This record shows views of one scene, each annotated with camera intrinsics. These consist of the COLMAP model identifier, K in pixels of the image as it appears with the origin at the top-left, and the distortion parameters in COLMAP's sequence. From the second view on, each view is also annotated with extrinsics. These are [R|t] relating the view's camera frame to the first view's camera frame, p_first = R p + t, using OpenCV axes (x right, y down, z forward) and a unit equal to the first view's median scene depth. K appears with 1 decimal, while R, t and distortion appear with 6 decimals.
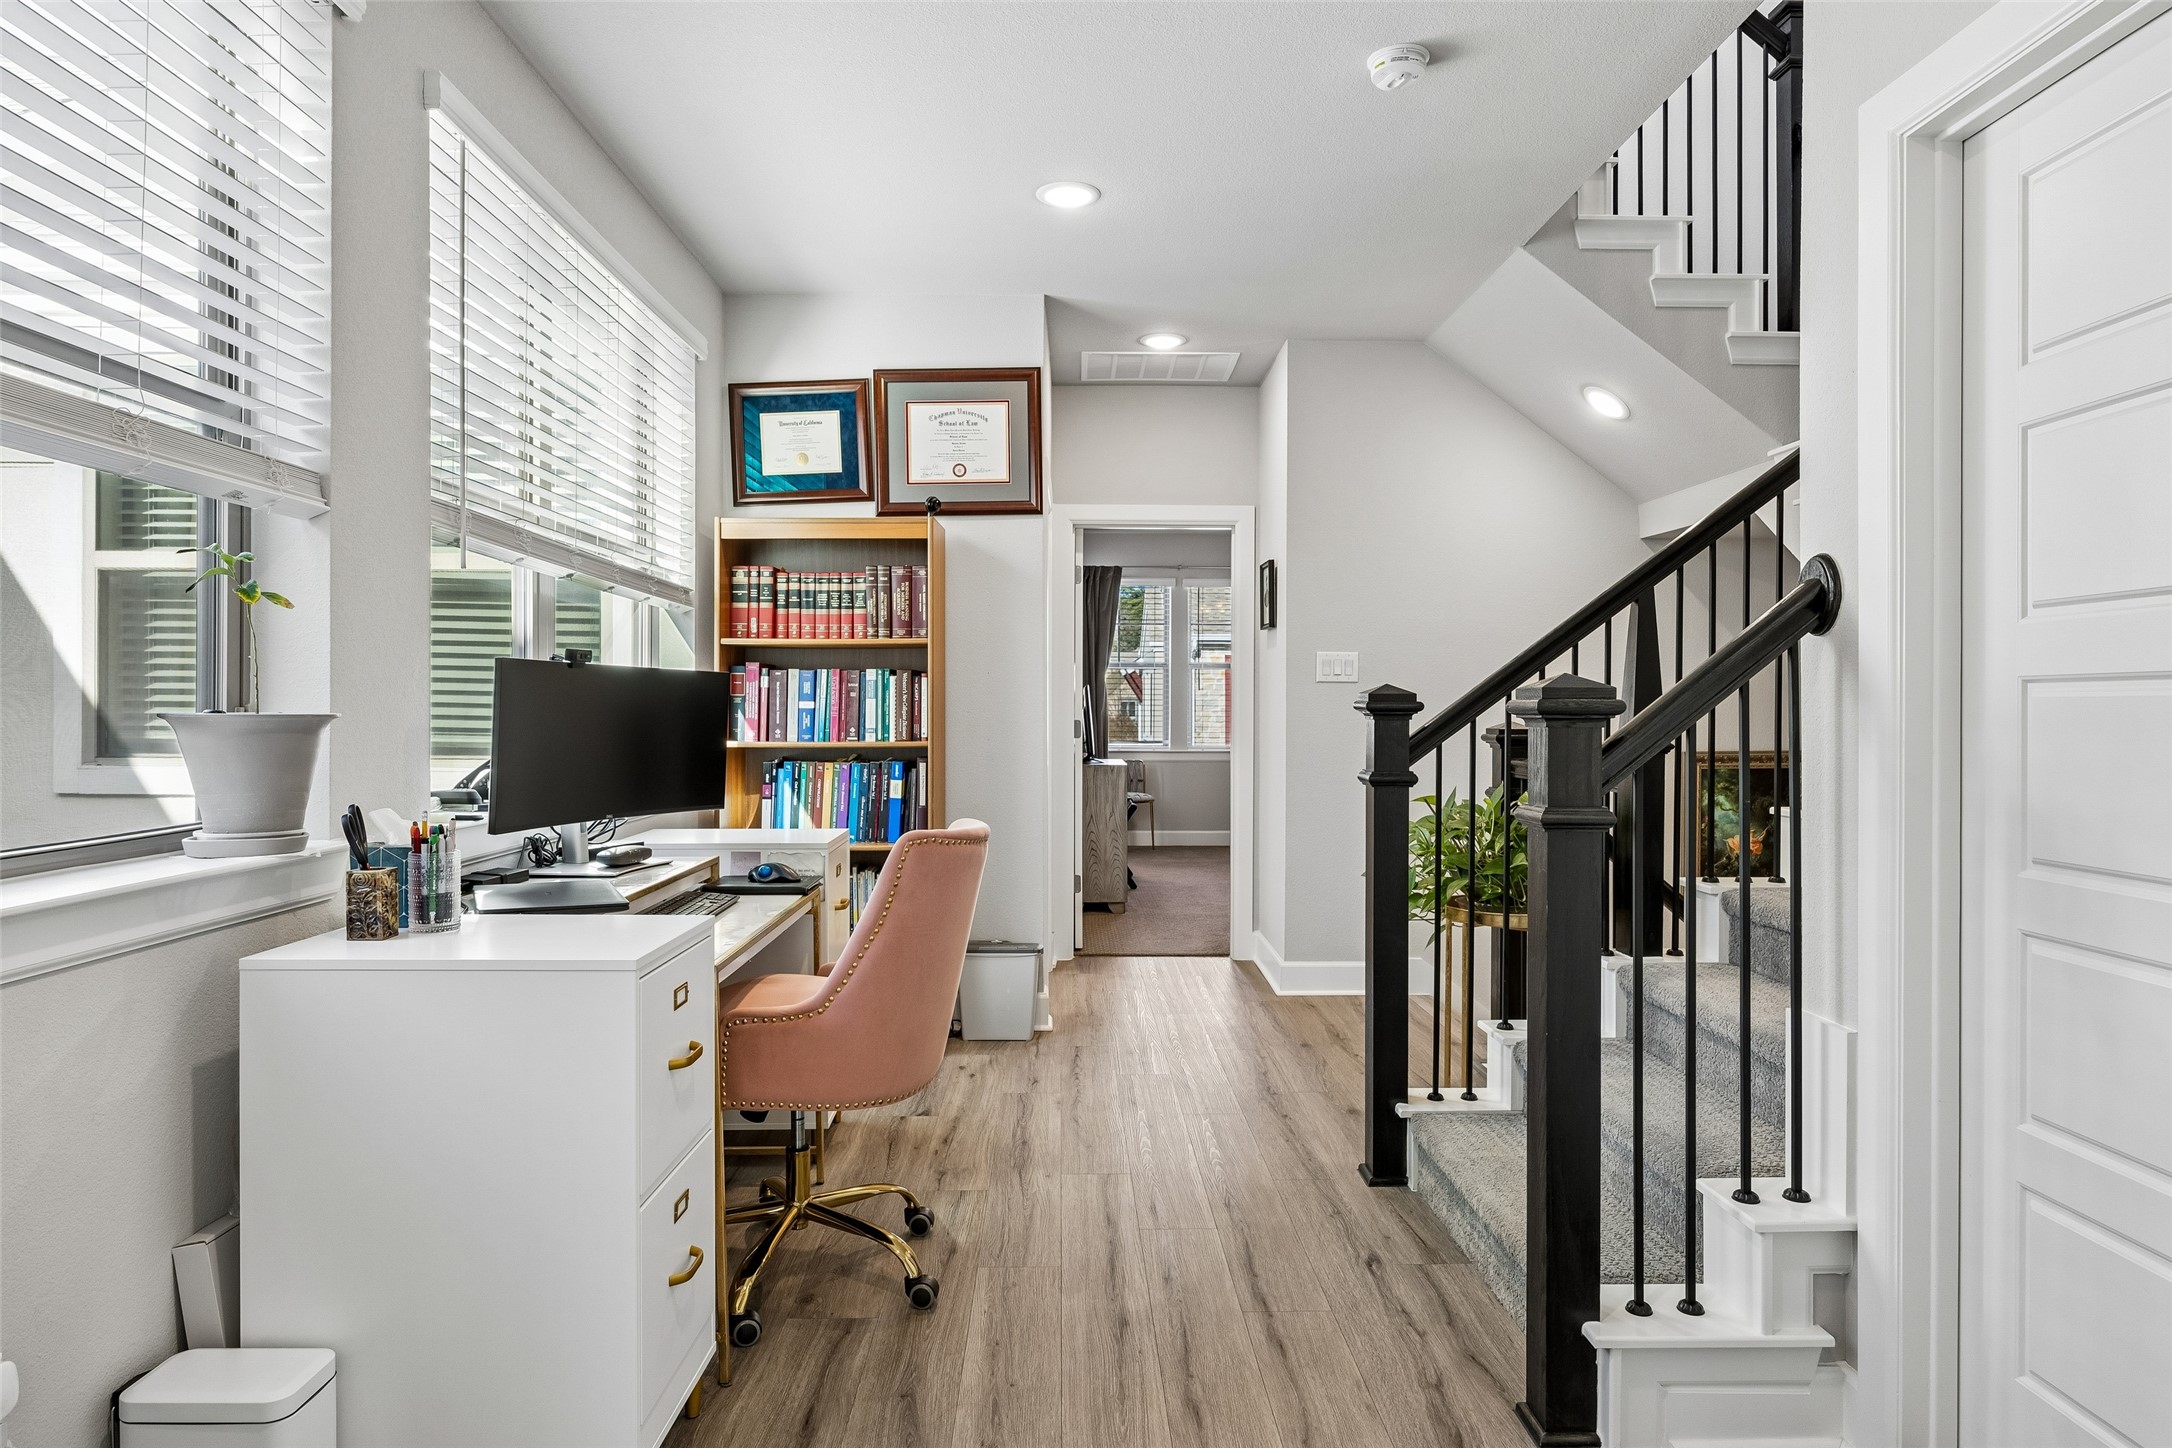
lens RADIAL K [[1263.0, 0, 1084.4], [0, 1263.0, 715.8], [0, 0, 1]] dist [0.000706, 0.000079]
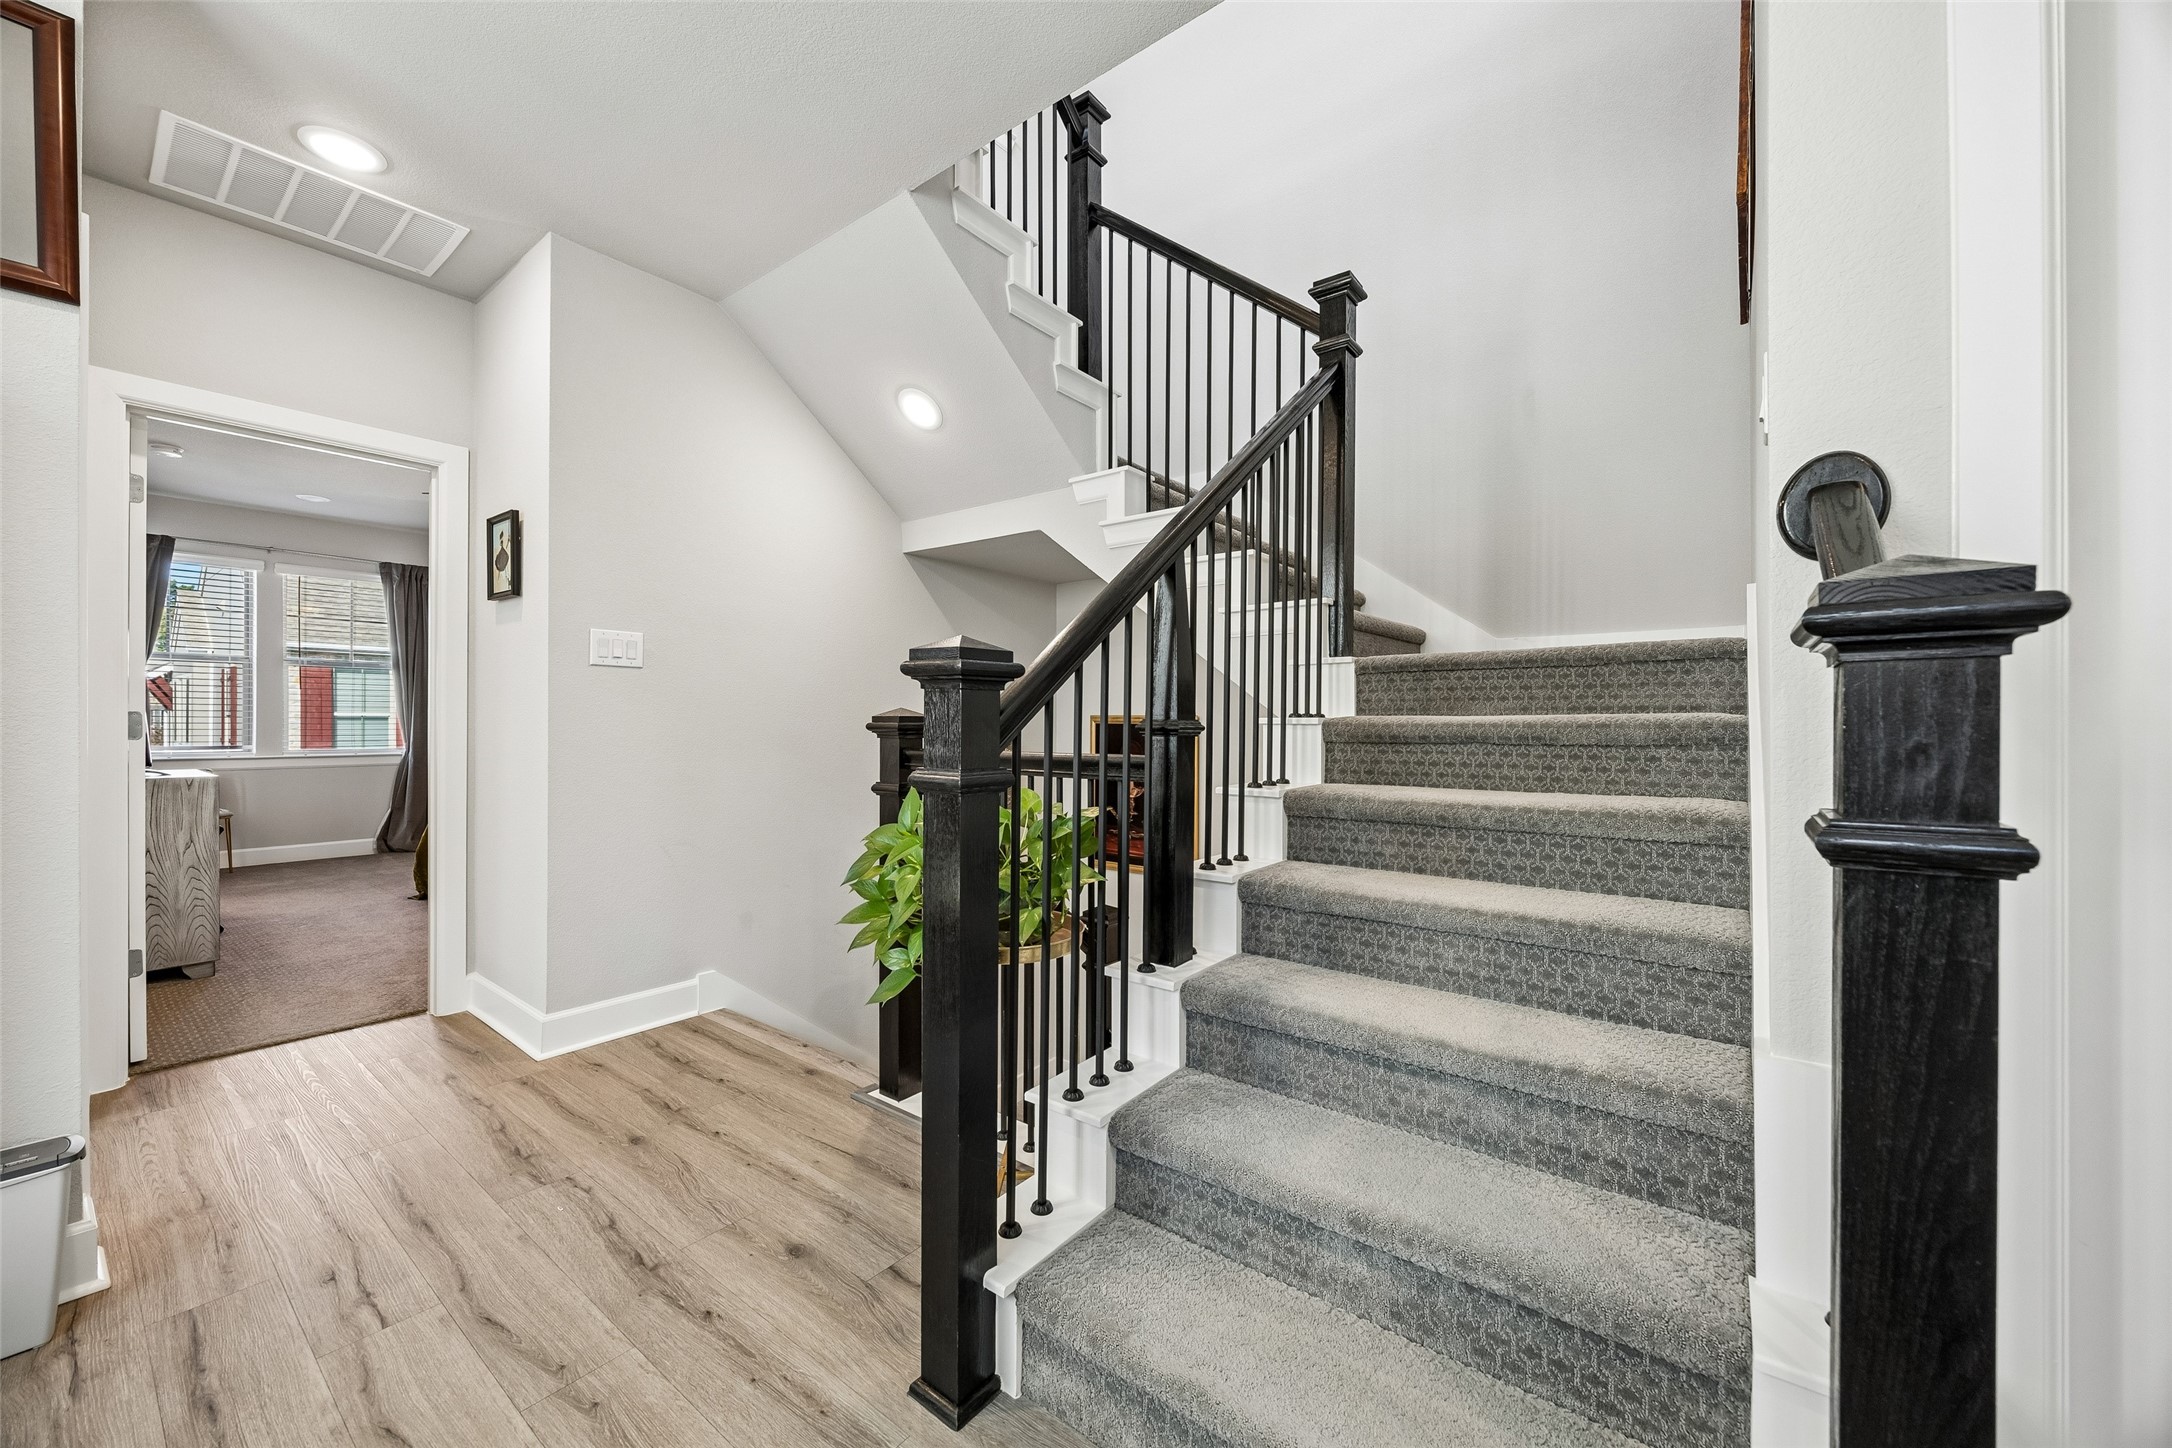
lens RADIAL K [[829.1, 0, 1088.9], [0, 829.1, 722.8], [0, 0, 1]] dist [-0.001385, -0.000780]
pose [[0.629324, -0.003031, 0.777137, -0.031529], [0.003838, 0.999992, 0.000792, 0.011848], [-0.777133, 0.002484, 0.629331, 0.407835]]
